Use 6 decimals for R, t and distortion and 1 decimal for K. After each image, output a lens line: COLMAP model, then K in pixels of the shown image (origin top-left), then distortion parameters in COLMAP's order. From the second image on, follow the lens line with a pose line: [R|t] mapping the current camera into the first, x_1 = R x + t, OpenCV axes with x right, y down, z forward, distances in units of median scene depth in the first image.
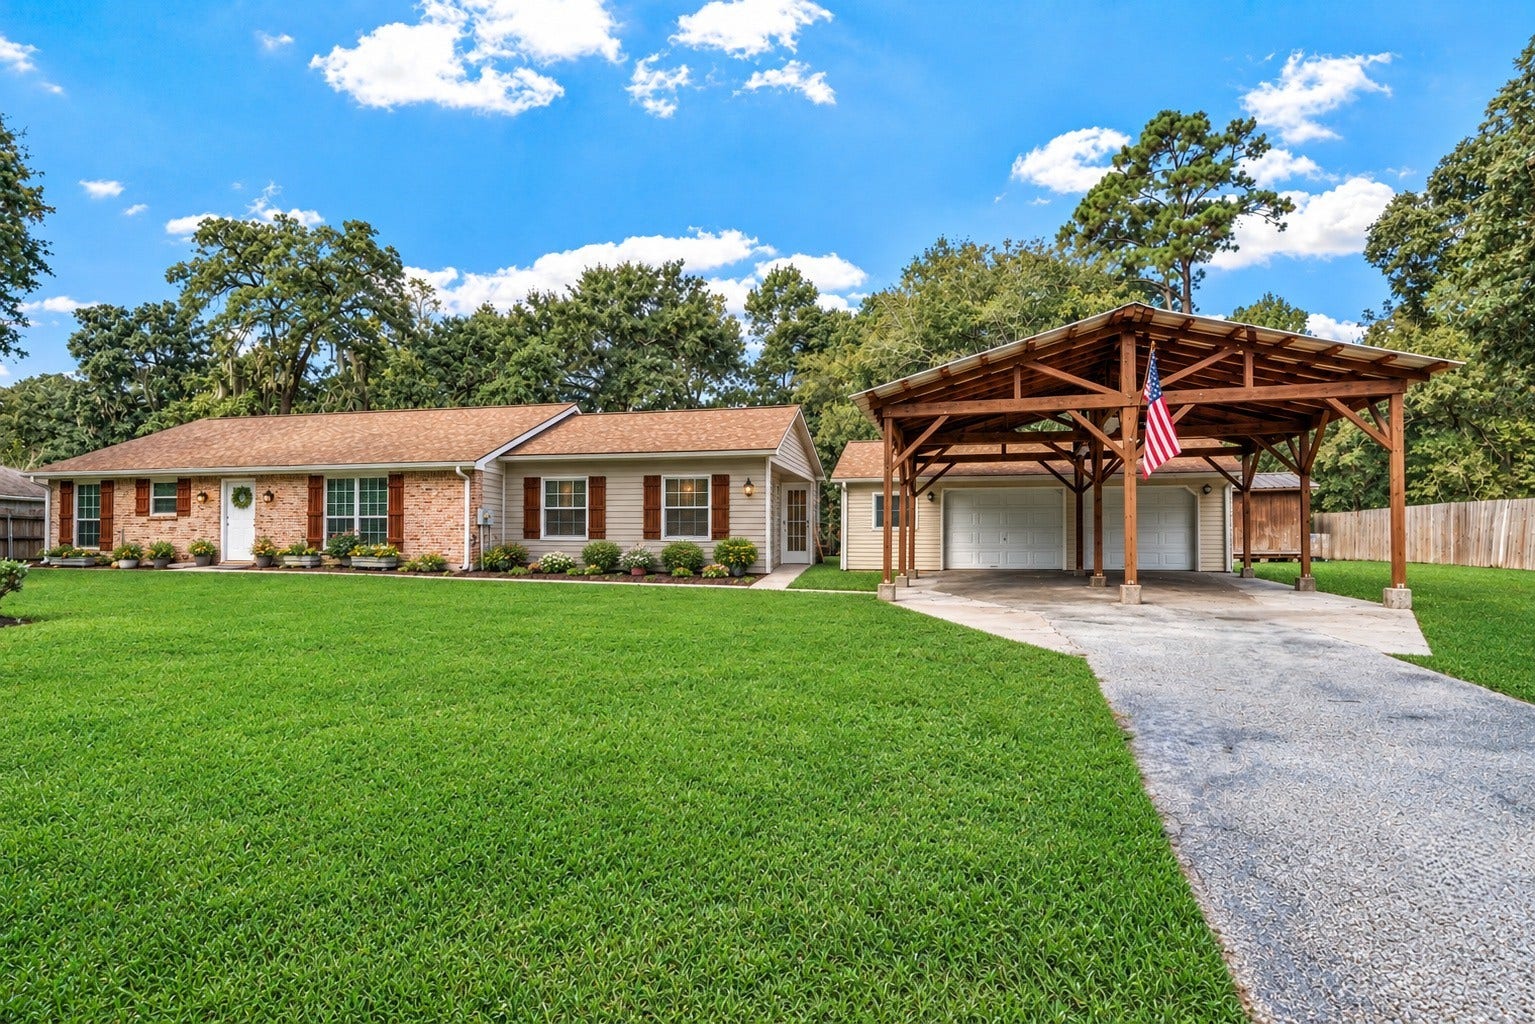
lens RADIAL K [[792.7, 0, 696.5], [0, 792.7, 521.7], [0, 0, 1]] dist [-0.014225, 0.020588]
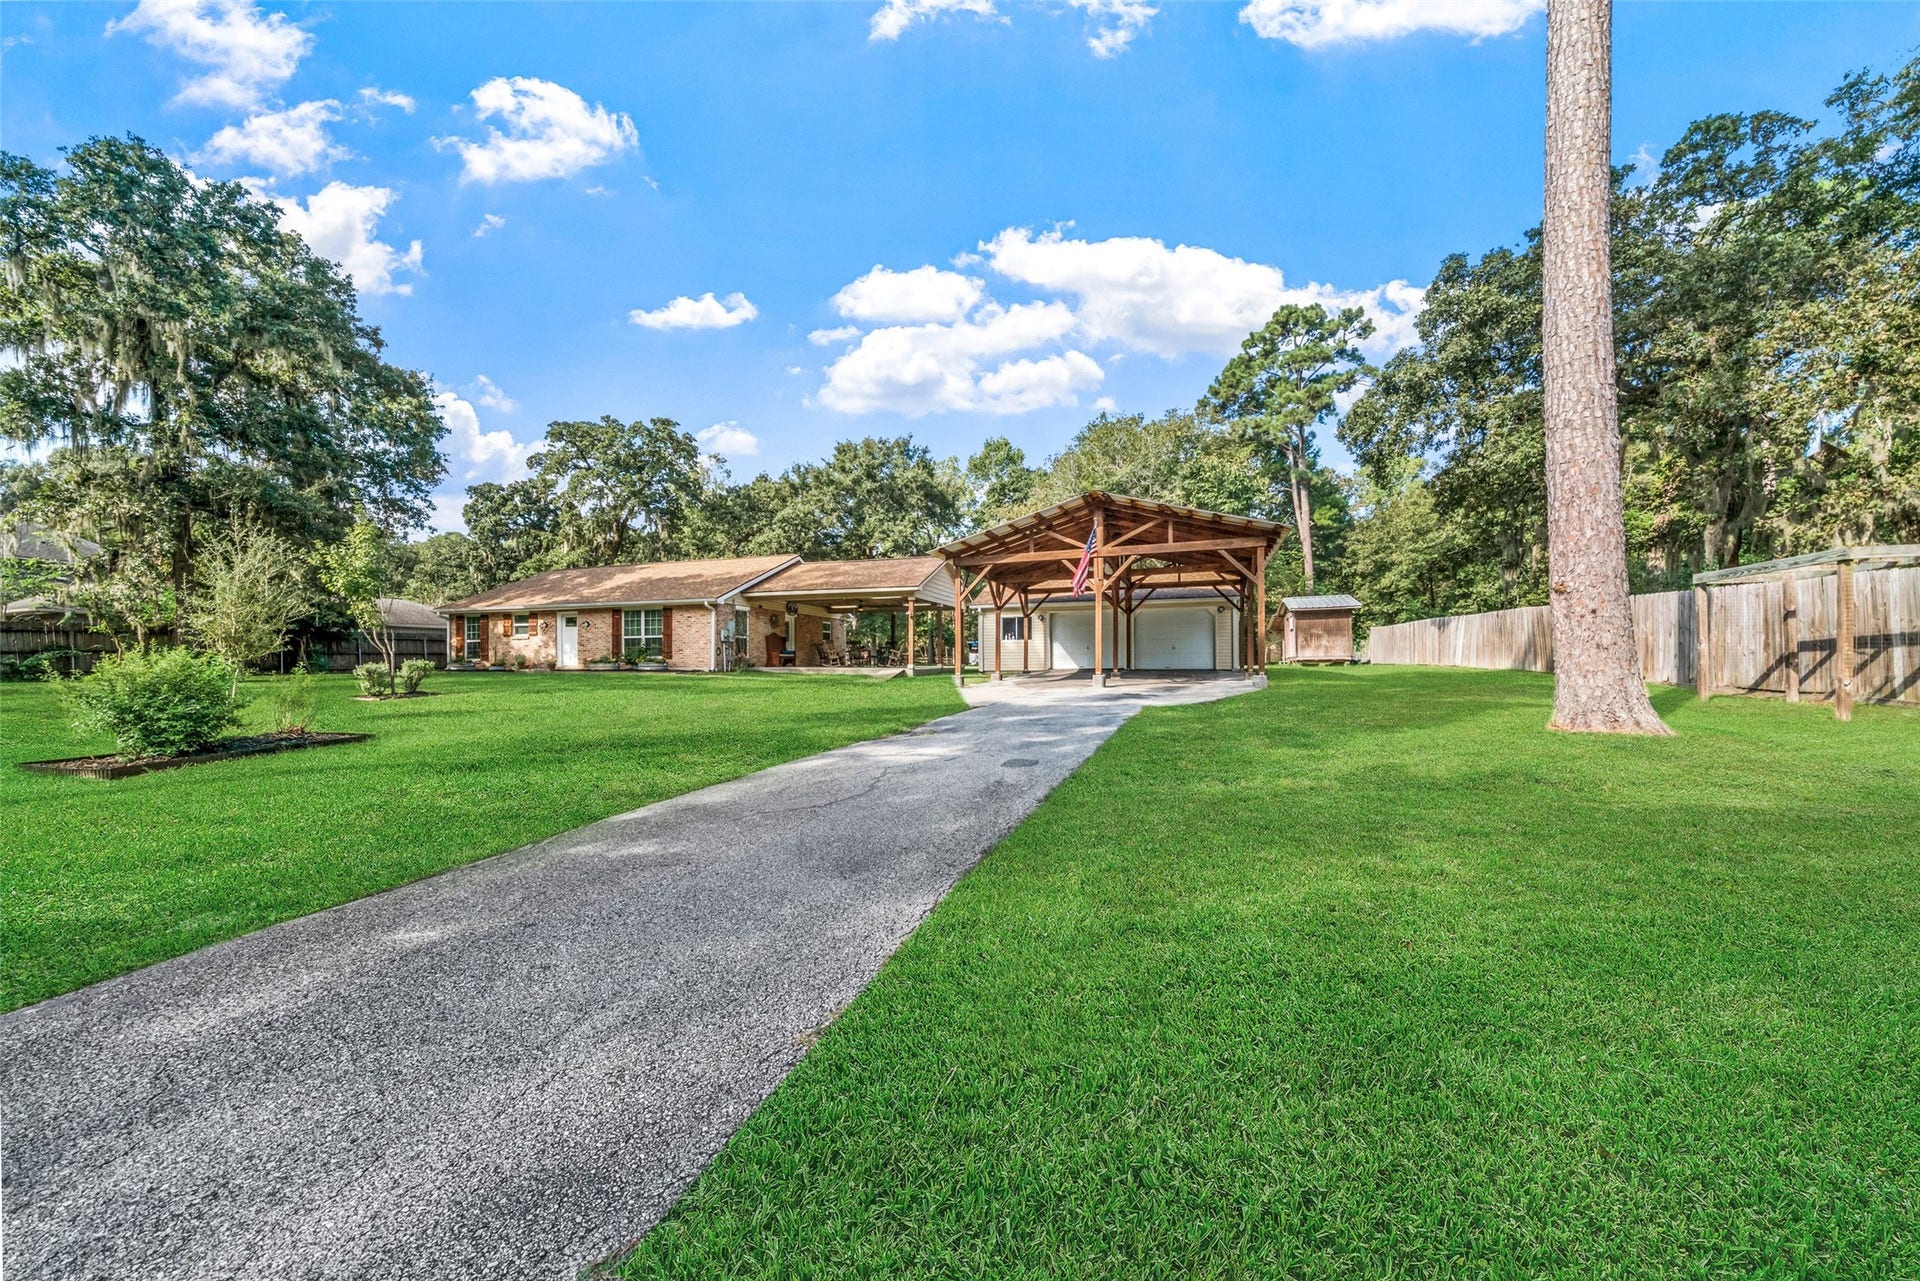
lens RADIAL K [[746.6, 0, 956.9], [0, 746.6, 652.1], [0, 0, 1]] dist [-0.001185, 0.000065]
pose [[0.995452, -0.009272, -0.094808, 0.188084], [0.010301, 0.999893, 0.010369, 0.009479], [0.094702, -0.011299, 0.995442, -0.217754]]
